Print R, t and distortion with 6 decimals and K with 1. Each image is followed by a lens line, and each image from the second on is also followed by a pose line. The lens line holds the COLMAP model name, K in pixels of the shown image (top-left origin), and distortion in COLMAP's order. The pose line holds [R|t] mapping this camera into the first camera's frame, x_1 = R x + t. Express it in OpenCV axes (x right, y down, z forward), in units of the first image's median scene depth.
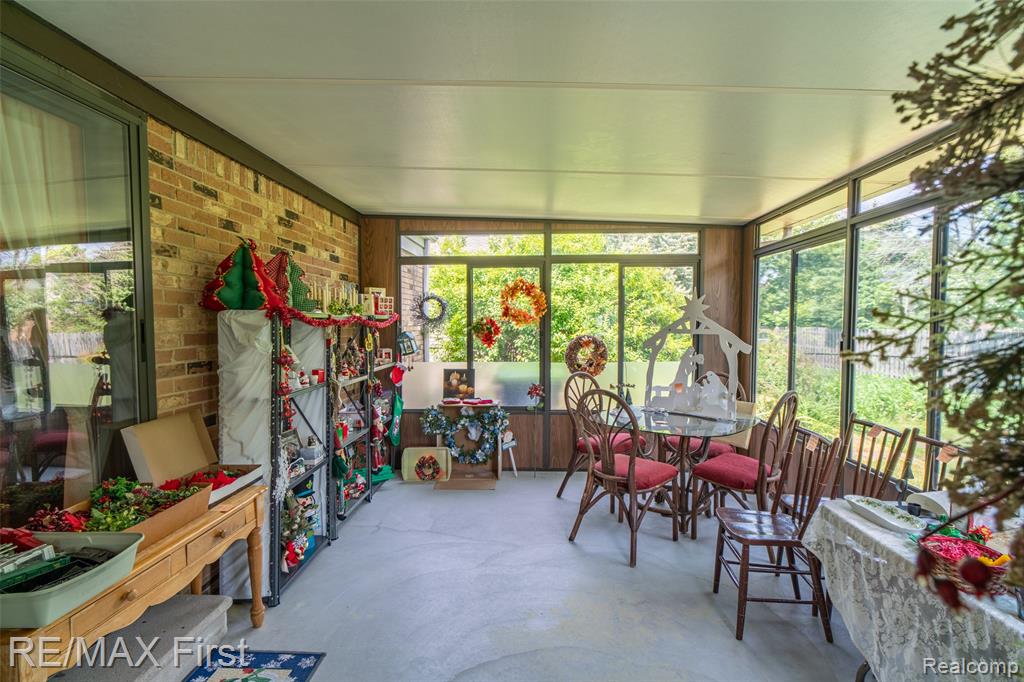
lens RADIAL K [[527.3, 0, 510.4], [0, 527.3, 343.2], [0, 0, 1]] dist [-0.005573, 0.003041]
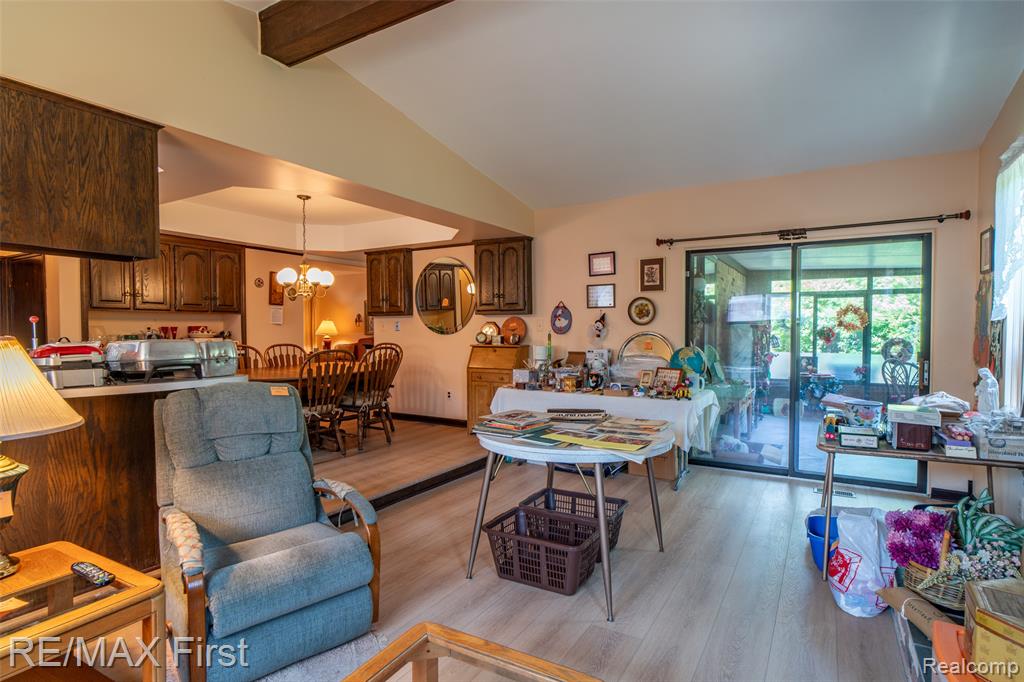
lens RADIAL K [[527.3, 0, 512.0], [0, 527.3, 341.8], [0, 0, 1]] dist [-0.005573, 0.003041]
pose [[0.881197, 0.019706, -0.472339, -0.136567], [-0.027510, 0.999575, -0.009621, 0.043787], [0.471949, 0.021472, 0.881364, -0.988457]]
